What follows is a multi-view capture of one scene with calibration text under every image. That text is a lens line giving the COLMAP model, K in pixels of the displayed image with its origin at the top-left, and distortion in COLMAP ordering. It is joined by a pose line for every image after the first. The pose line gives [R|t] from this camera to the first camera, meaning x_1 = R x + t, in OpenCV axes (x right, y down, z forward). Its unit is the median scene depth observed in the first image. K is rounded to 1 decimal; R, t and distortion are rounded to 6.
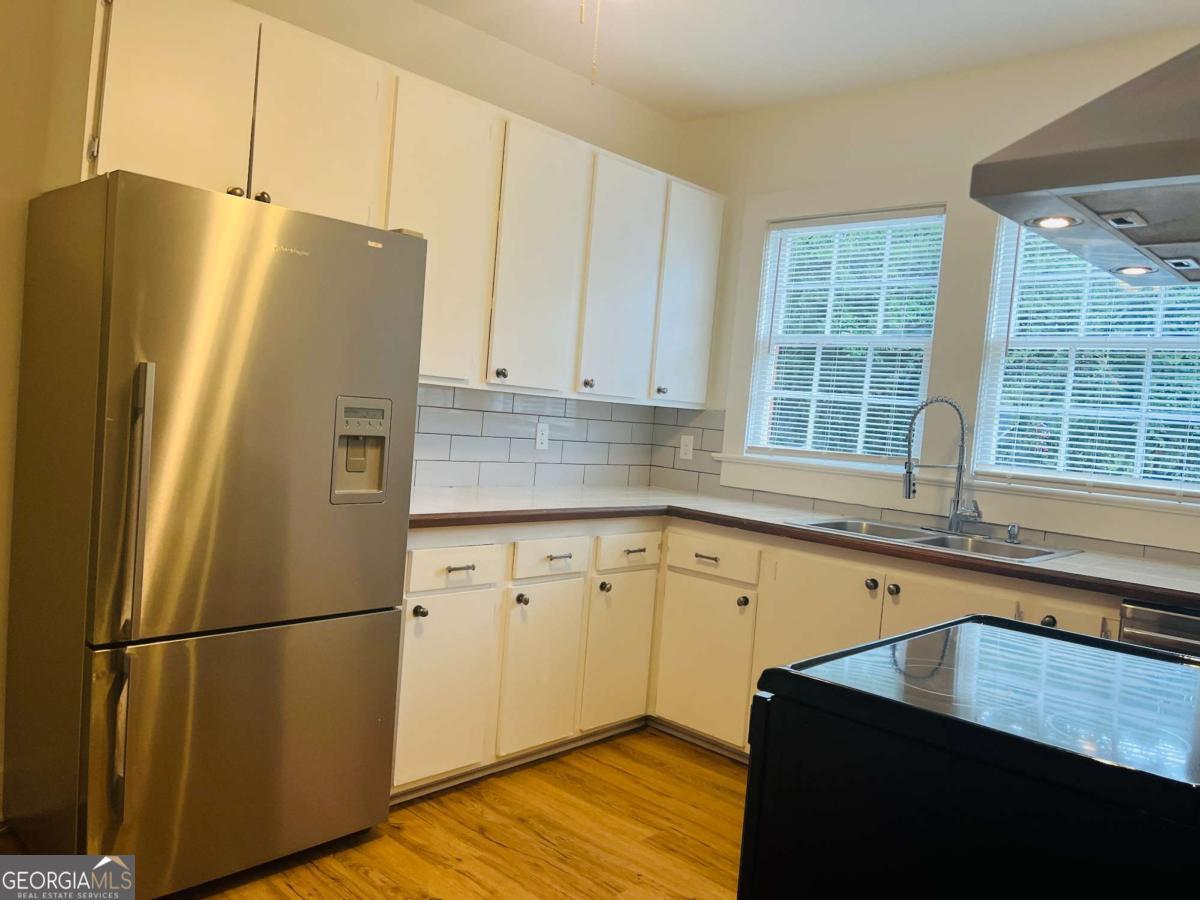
lens RADIAL K [[910.9, 0, 608.3], [0, 910.9, 443.0], [0, 0, 1]] dist [0.074550, -0.087720]
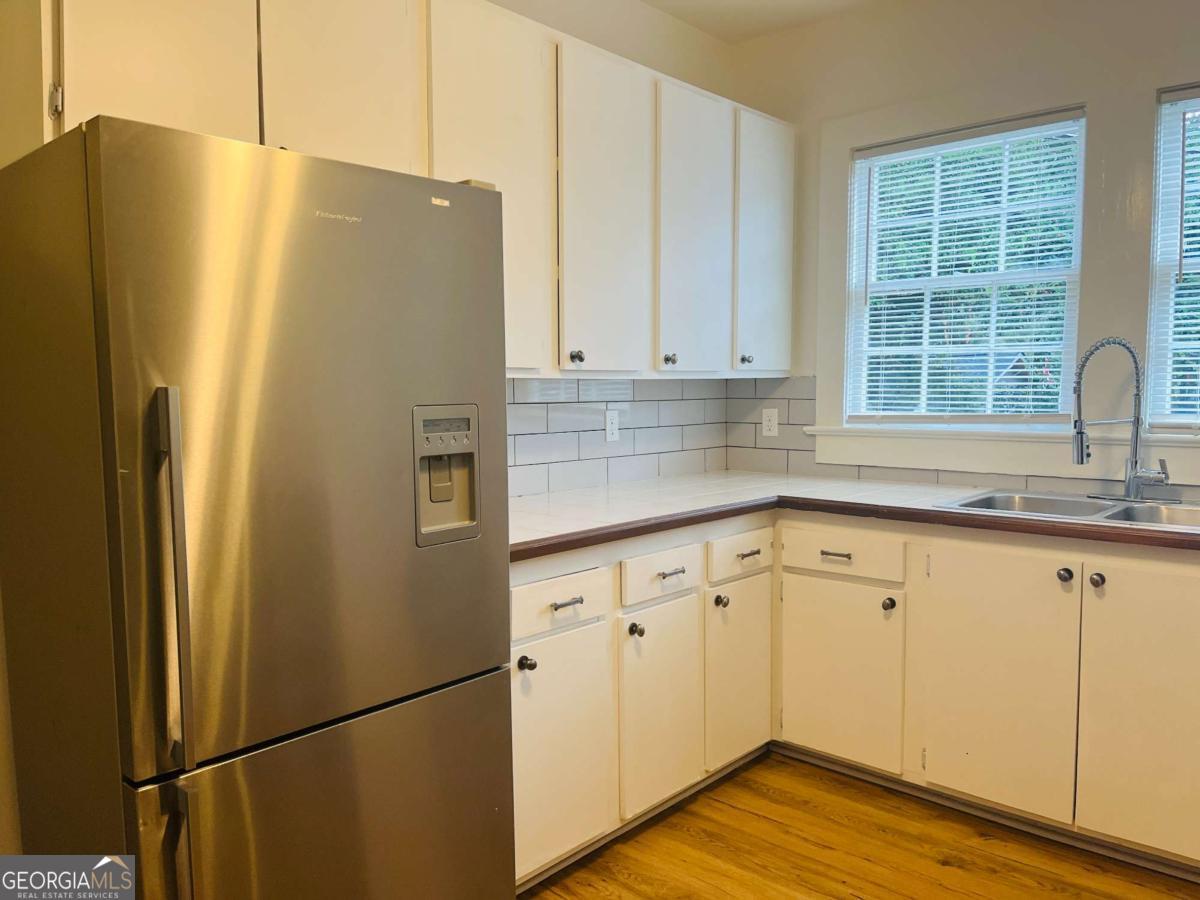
lens RADIAL K [[910.9, 0, 605.5], [0, 910.9, 449.5], [0, 0, 1]] dist [0.074550, -0.087720]
pose [[0.996011, -0.088448, 0.011759, -0.112535], [0.087931, 0.995366, 0.038913, -0.023556], [-0.015147, -0.037724, 0.999173, 0.179991]]
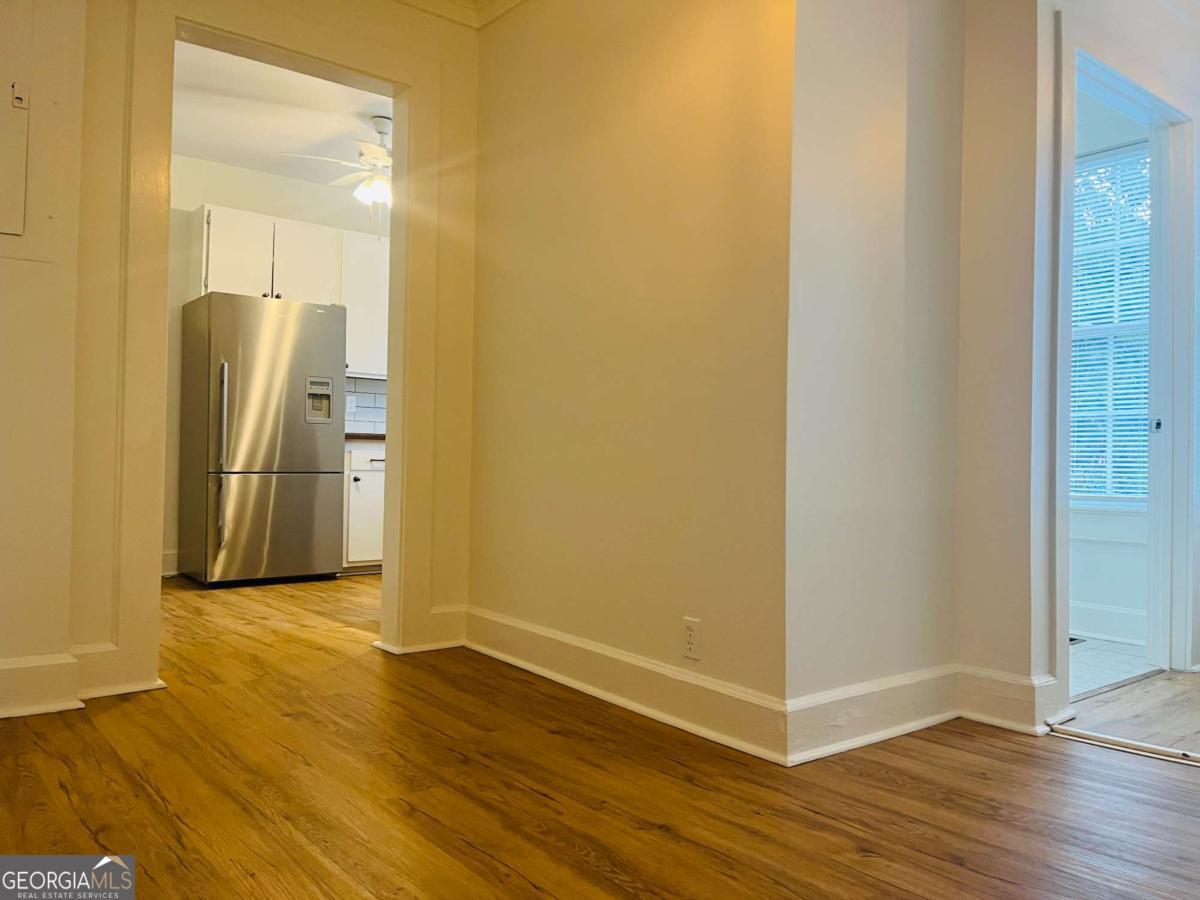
lens RADIAL K [[910.9, 0, 593.4], [0, 910.9, 444.0], [0, 0, 1]] dist [0.074550, -0.087720]
pose [[0.985361, -0.066744, -0.156872, 0.432626], [0.055254, 0.995537, -0.076505, 0.187836], [0.161278, 0.066717, 0.984651, -0.648278]]
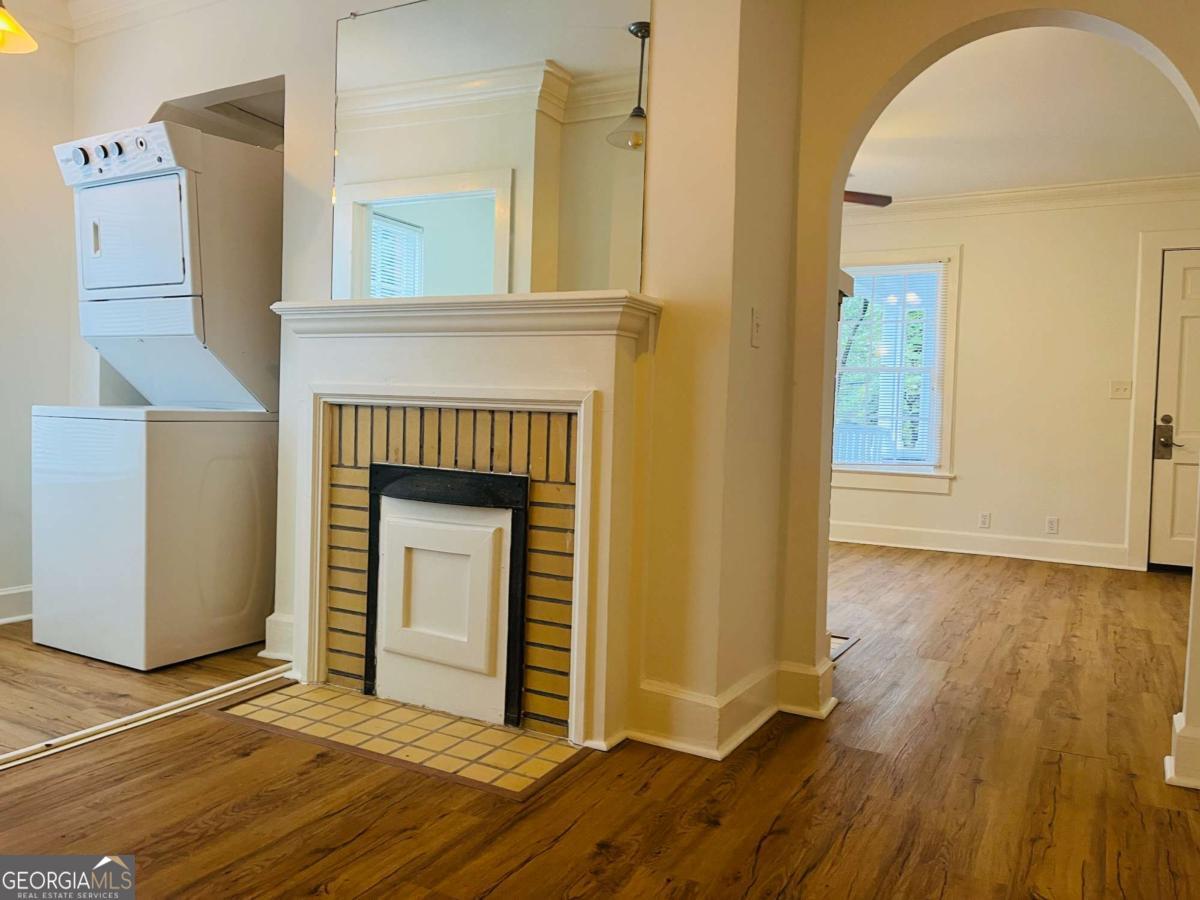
lens RADIAL K [[910.9, 0, 606.9], [0, 910.9, 448.2], [0, 0, 1]] dist [0.074550, -0.087720]
pose [[-0.246514, -0.121807, 0.961454, 0.051970], [-0.011972, 0.992377, 0.122655, 0.086861], [-0.969065, 0.018726, -0.246093, -0.231125]]
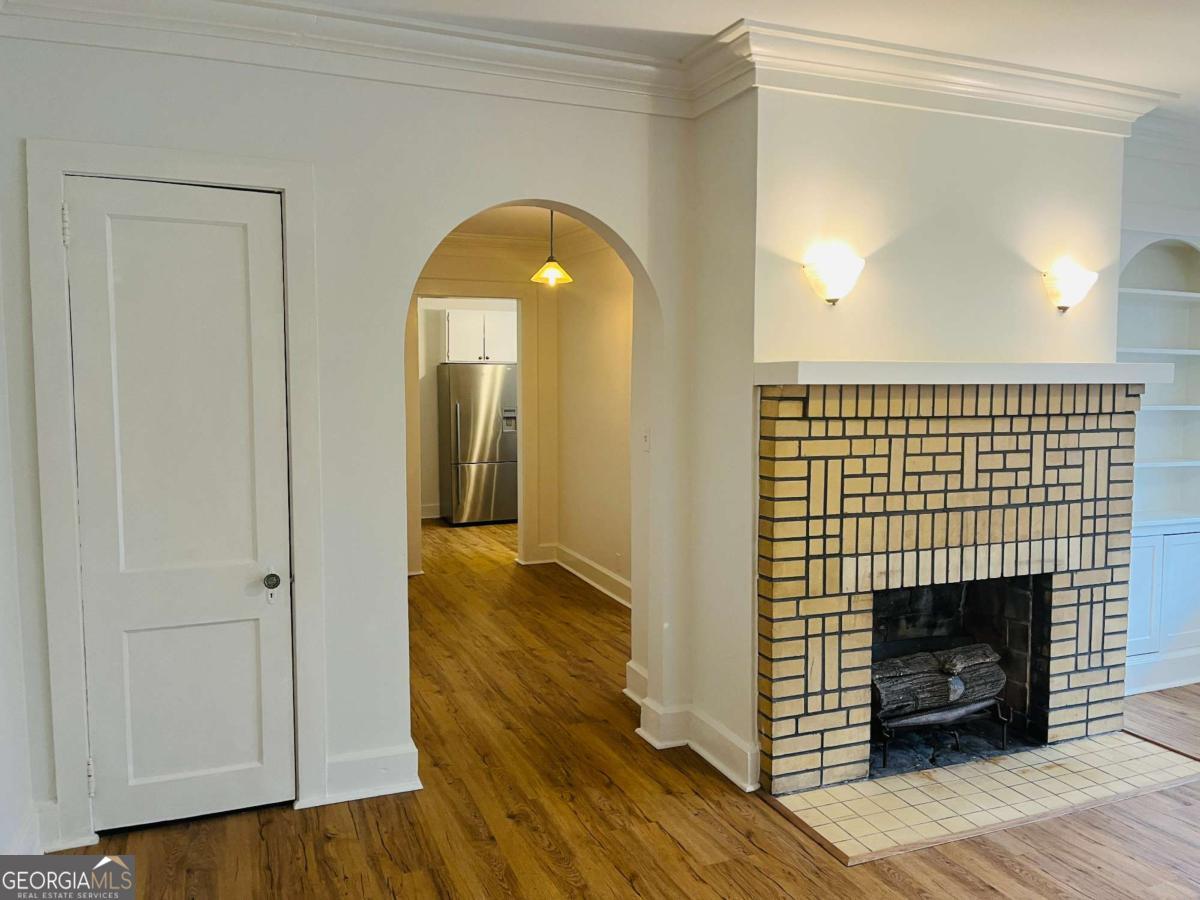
lens RADIAL K [[910.9, 0, 606.8], [0, 910.9, 451.5], [0, 0, 1]] dist [0.074550, -0.087720]
pose [[0.905323, -0.048631, -0.421930, 1.013265], [0.054510, 0.998511, 0.001875, 0.089987], [0.421210, -0.024697, 0.906627, -1.374943]]
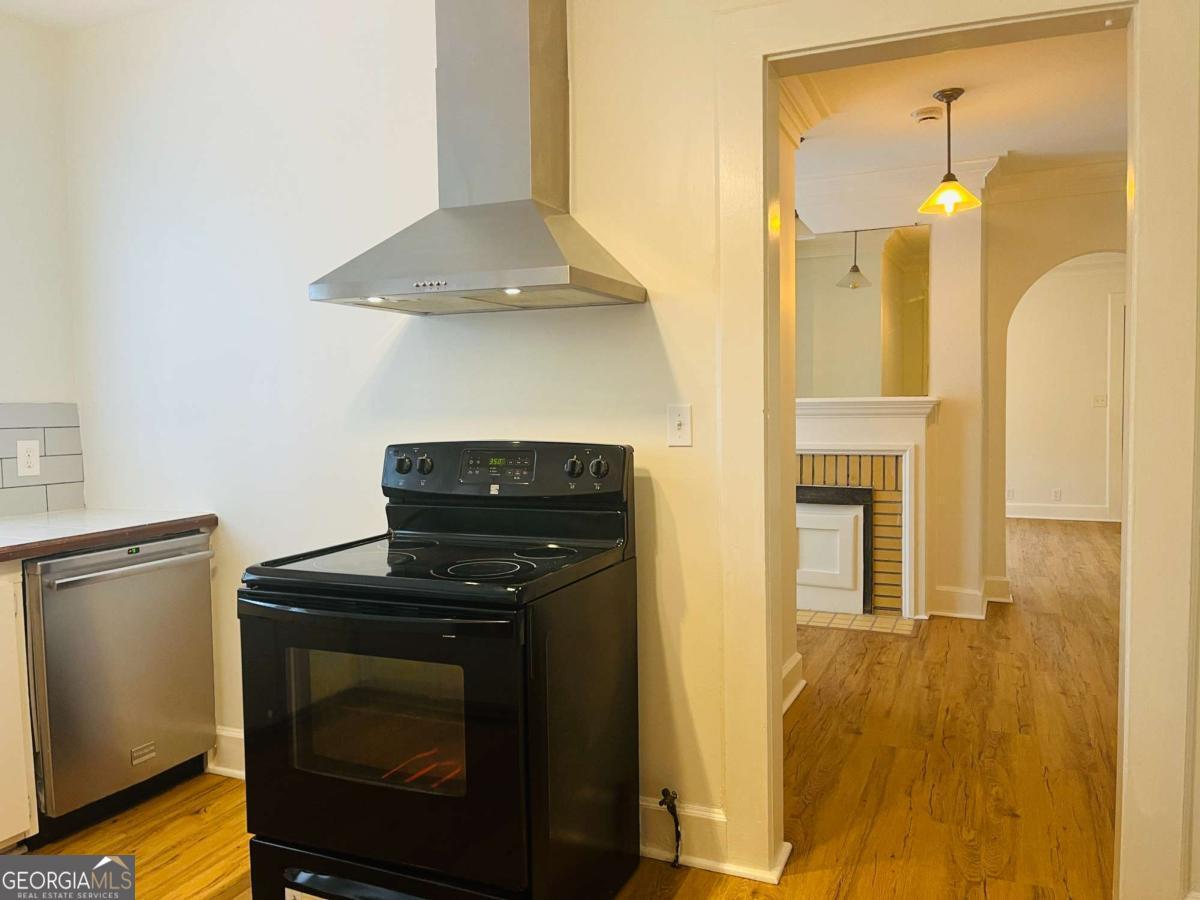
lens RADIAL K [[910.9, 0, 605.0], [0, 910.9, 461.6], [0, 0, 1]] dist [0.074550, -0.087720]
pose [[-0.337644, -0.133374, 0.931777, -0.377877], [0.026894, 0.988139, 0.151187, -0.053429], [-0.940889, 0.076107, -0.330053, 0.433669]]
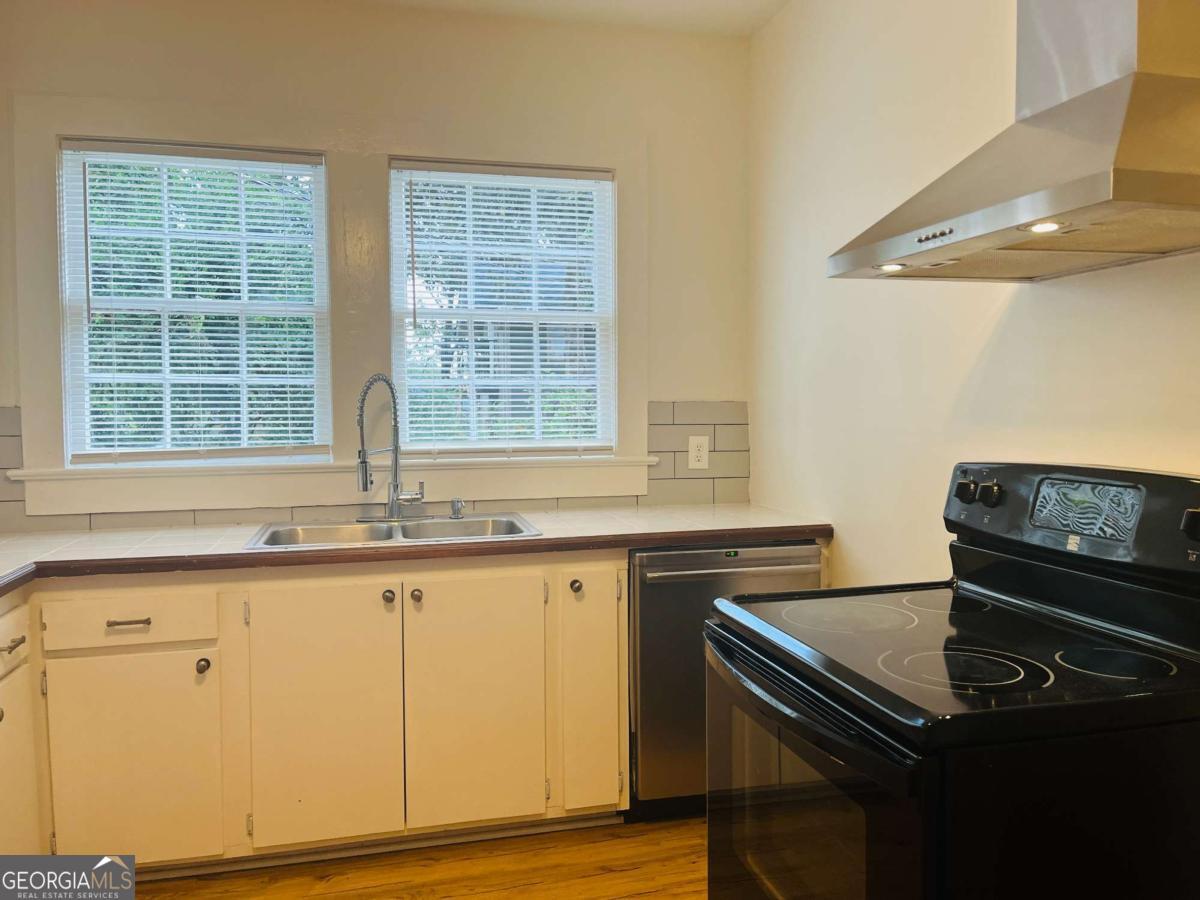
lens RADIAL K [[910.9, 0, 608.1], [0, 910.9, 455.7], [0, 0, 1]] dist [0.074550, -0.087720]
pose [[0.528584, -0.127349, 0.839274, -0.293941], [0.078995, 0.991772, 0.100737, -0.045055], [-0.845198, 0.013050, 0.534295, 0.341537]]
